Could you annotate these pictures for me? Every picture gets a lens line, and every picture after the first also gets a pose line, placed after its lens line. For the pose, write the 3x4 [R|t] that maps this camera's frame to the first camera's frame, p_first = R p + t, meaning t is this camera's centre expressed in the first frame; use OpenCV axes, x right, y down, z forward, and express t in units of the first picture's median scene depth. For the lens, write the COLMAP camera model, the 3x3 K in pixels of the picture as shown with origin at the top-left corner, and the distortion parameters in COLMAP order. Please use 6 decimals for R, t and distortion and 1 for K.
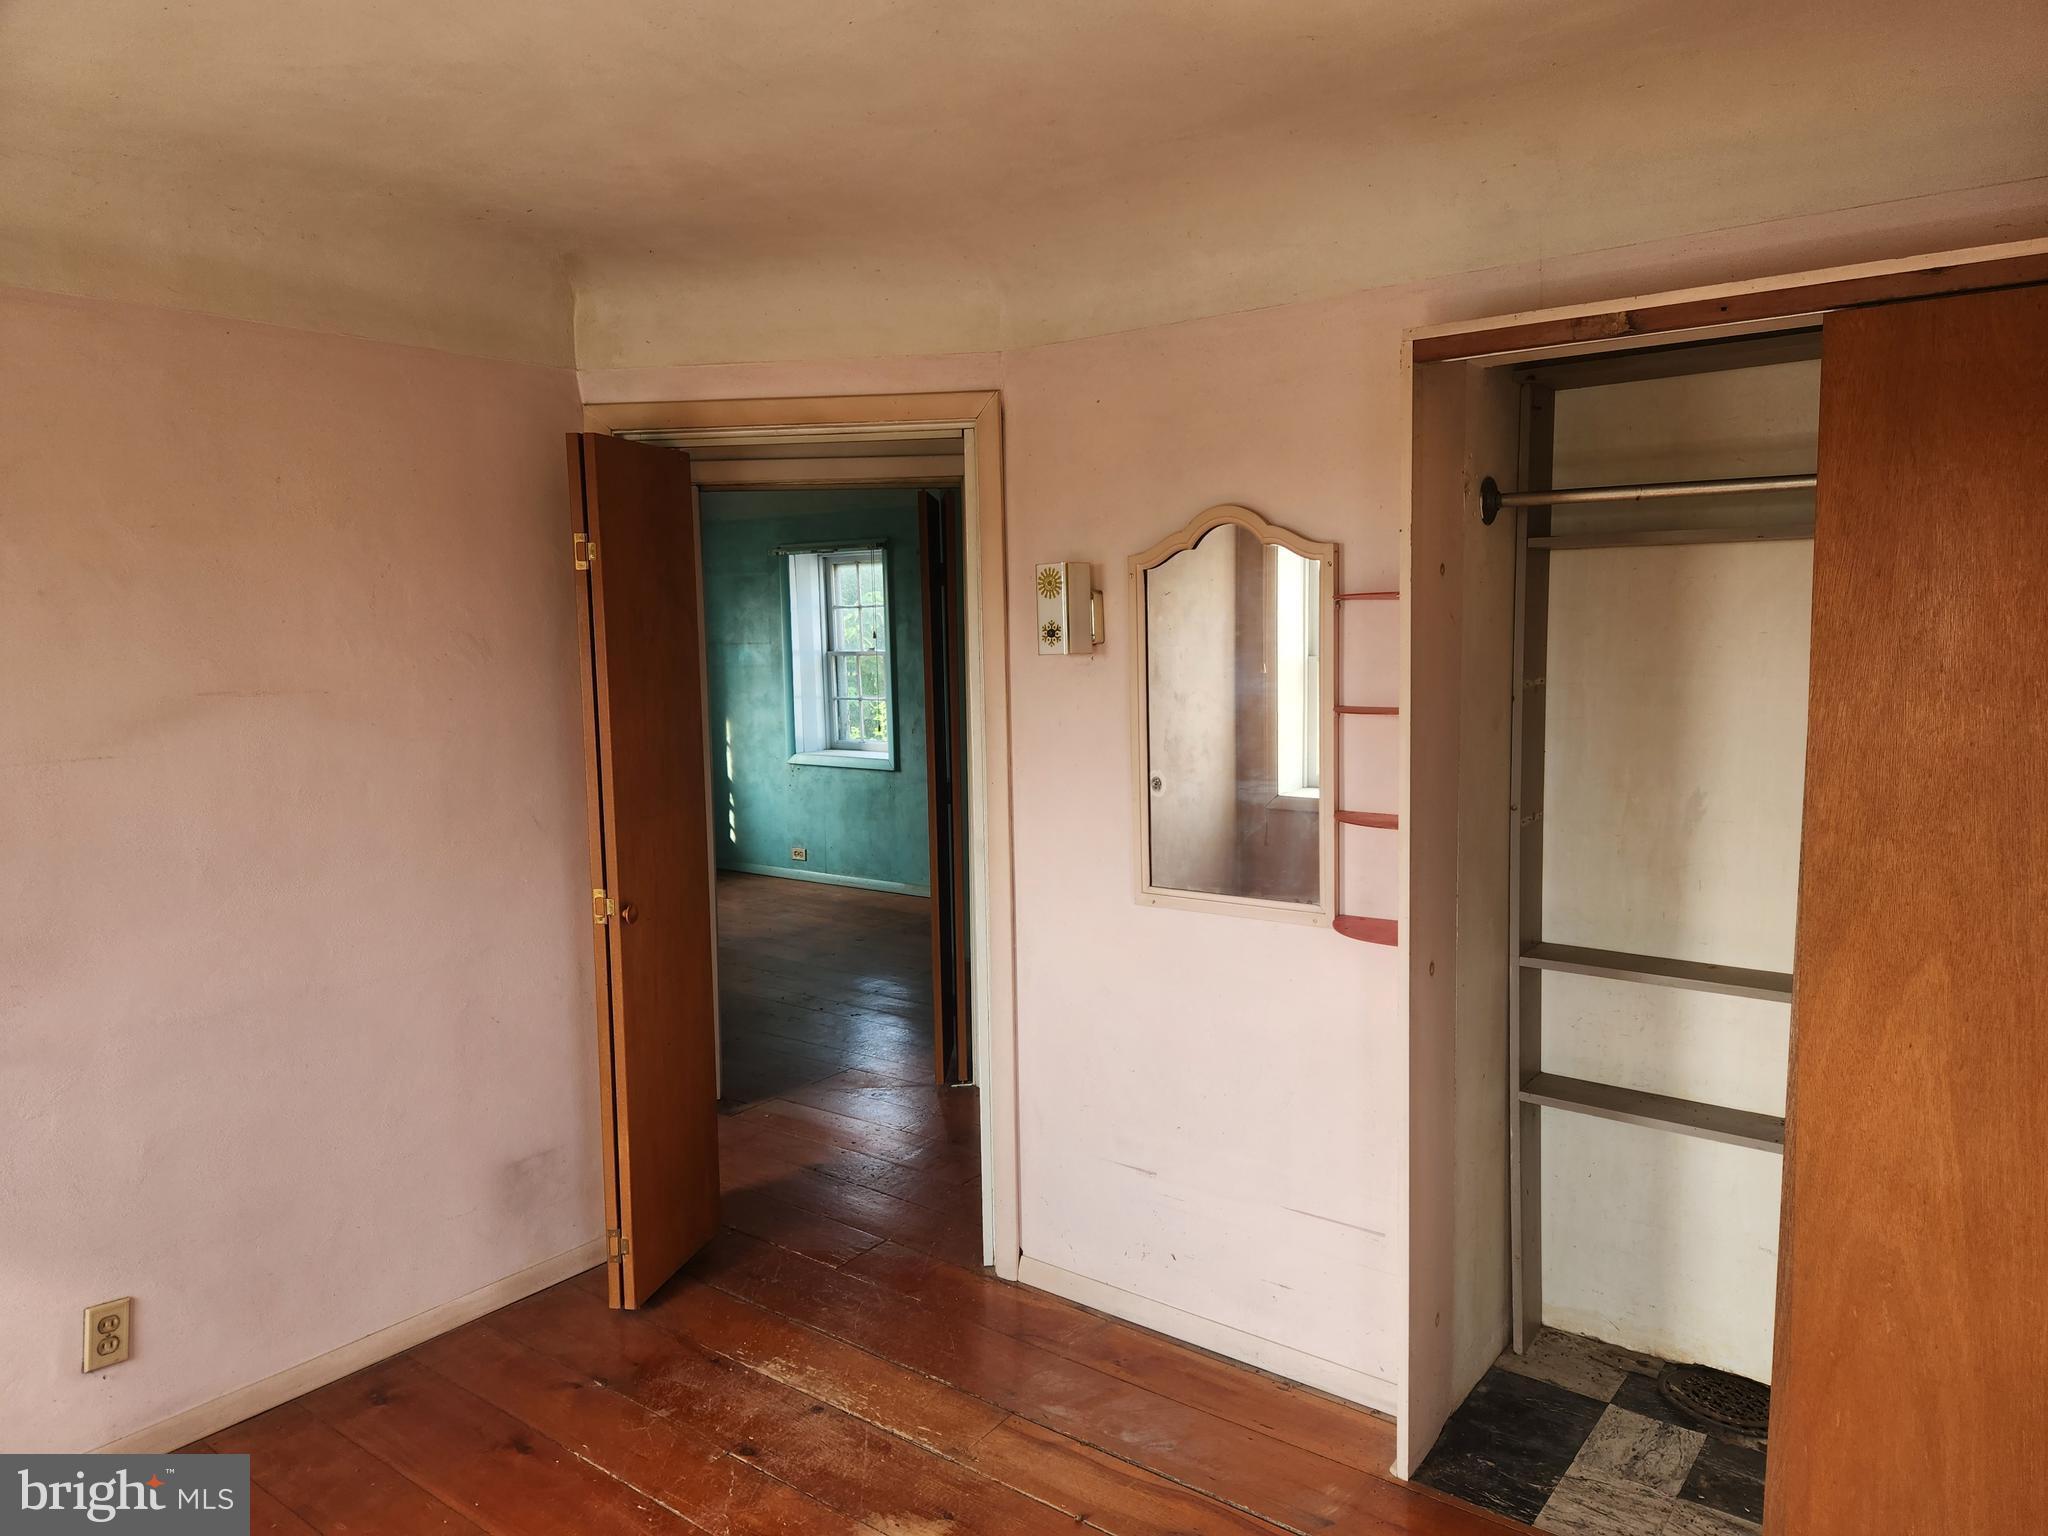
lens RADIAL K [[1371.5, 0, 1027.6], [0, 1371.5, 757.5], [0, 0, 1]] dist [0.071828, -0.061508]
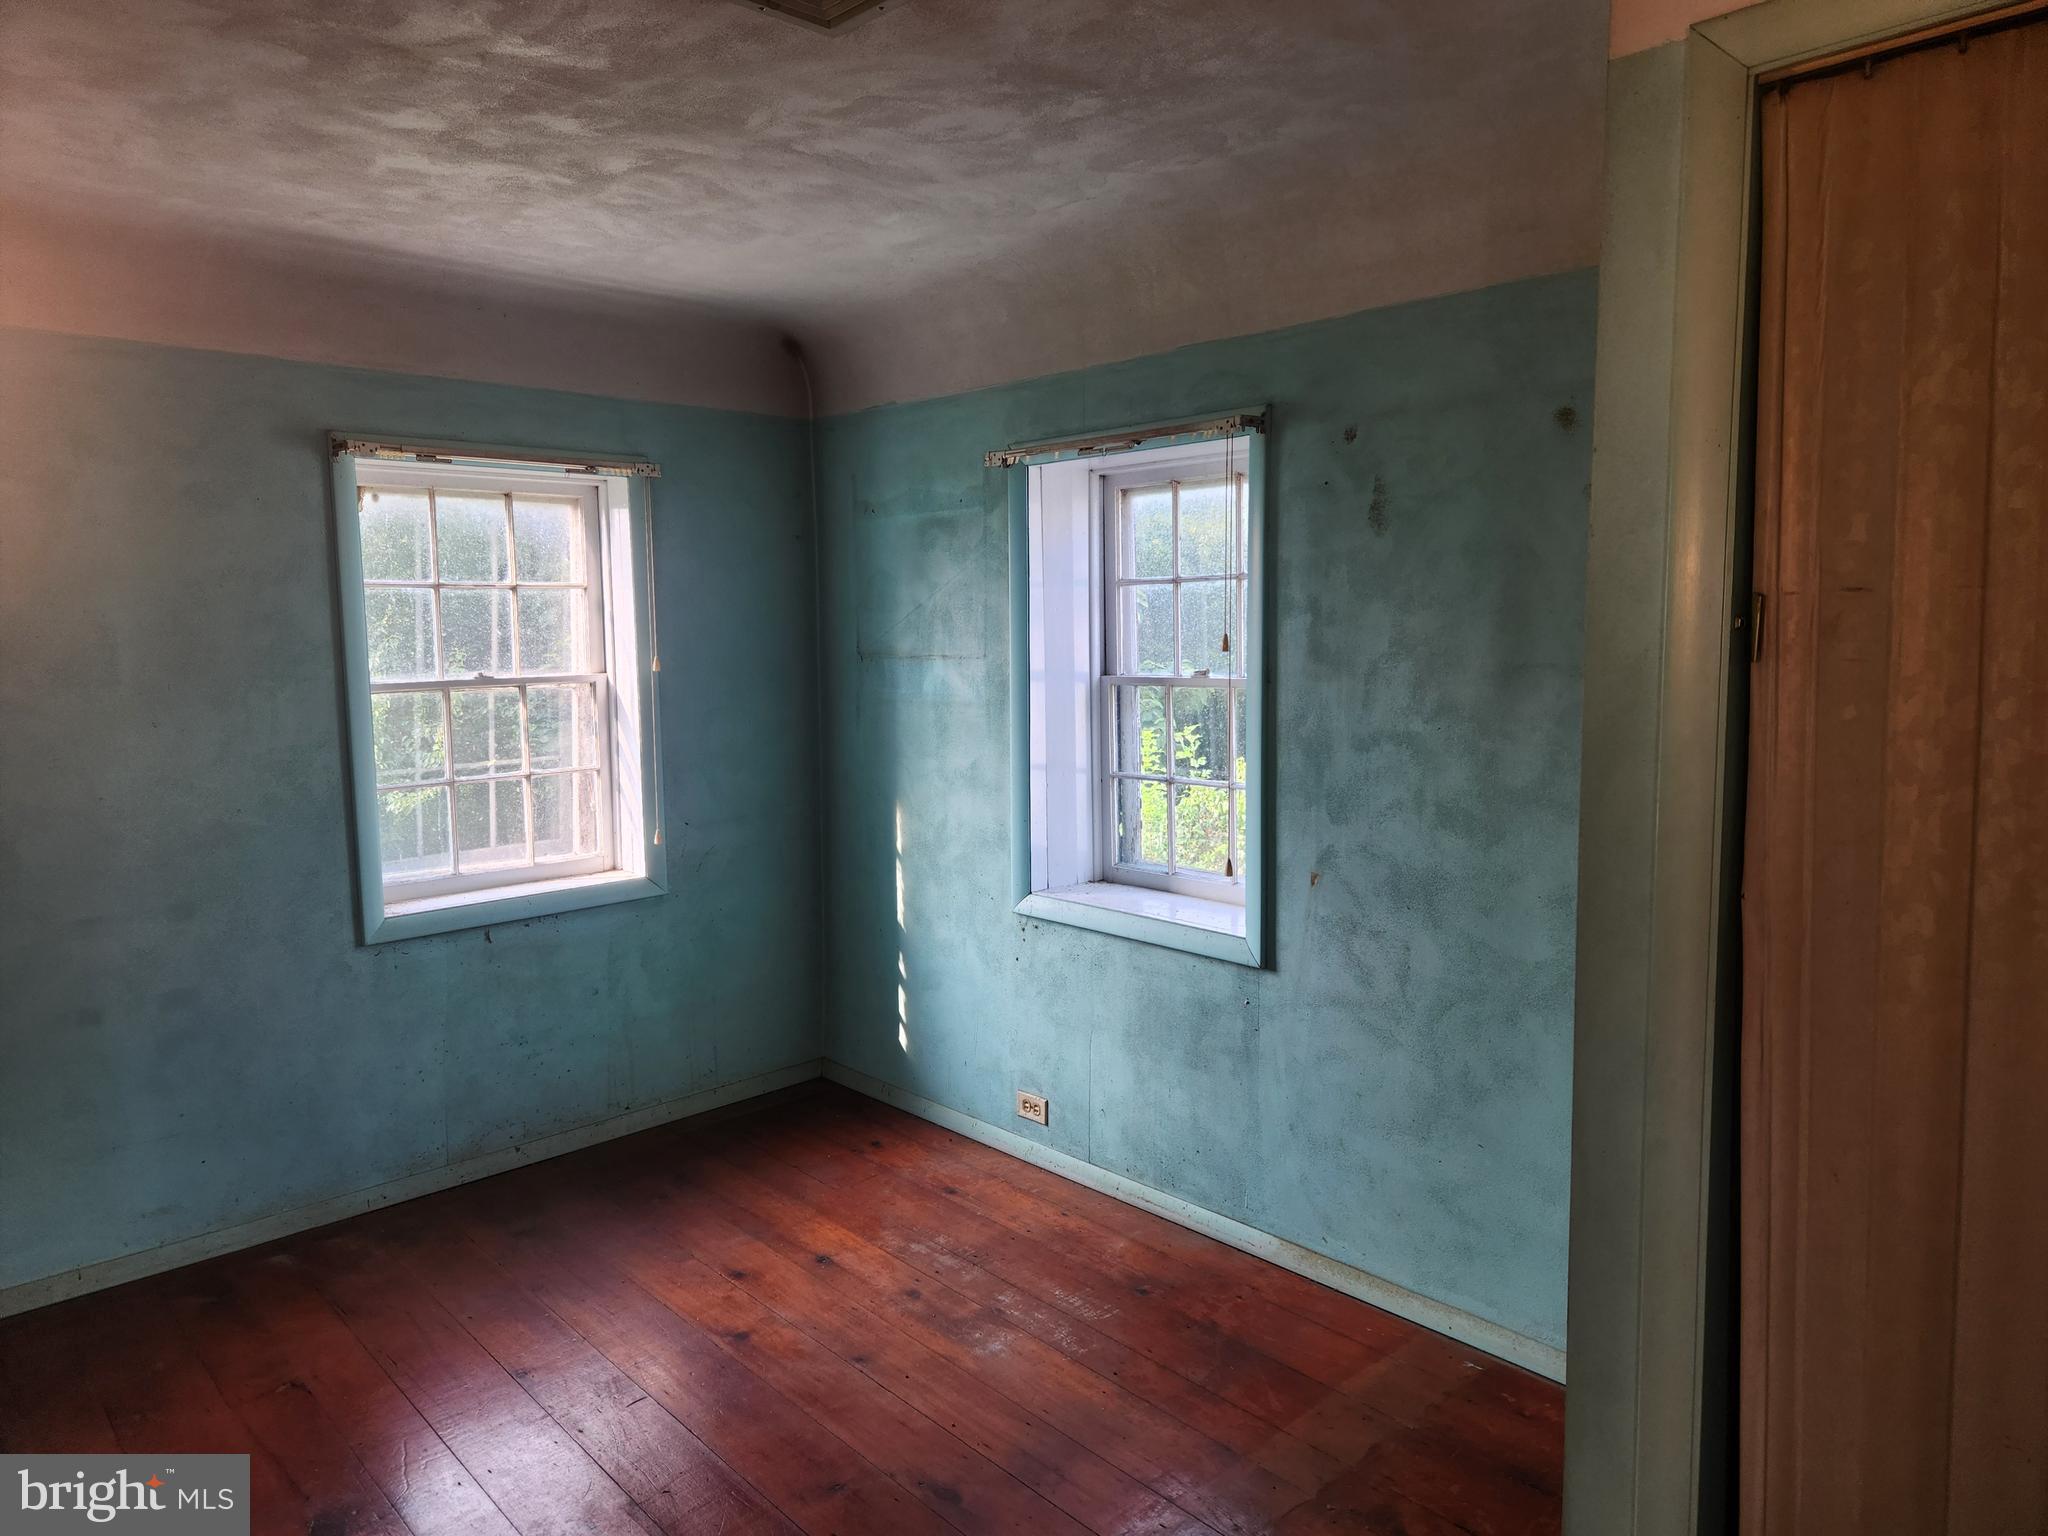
lens RADIAL K [[1371.5, 0, 1031.3], [0, 1371.5, 774.5], [0, 0, 1]] dist [0.071828, -0.061508]
pose [[0.985661, 0.029673, -0.166109, -0.090824], [-0.028152, 0.999537, 0.011500, -0.048265], [0.166374, -0.006659, 0.986040, 0.532016]]
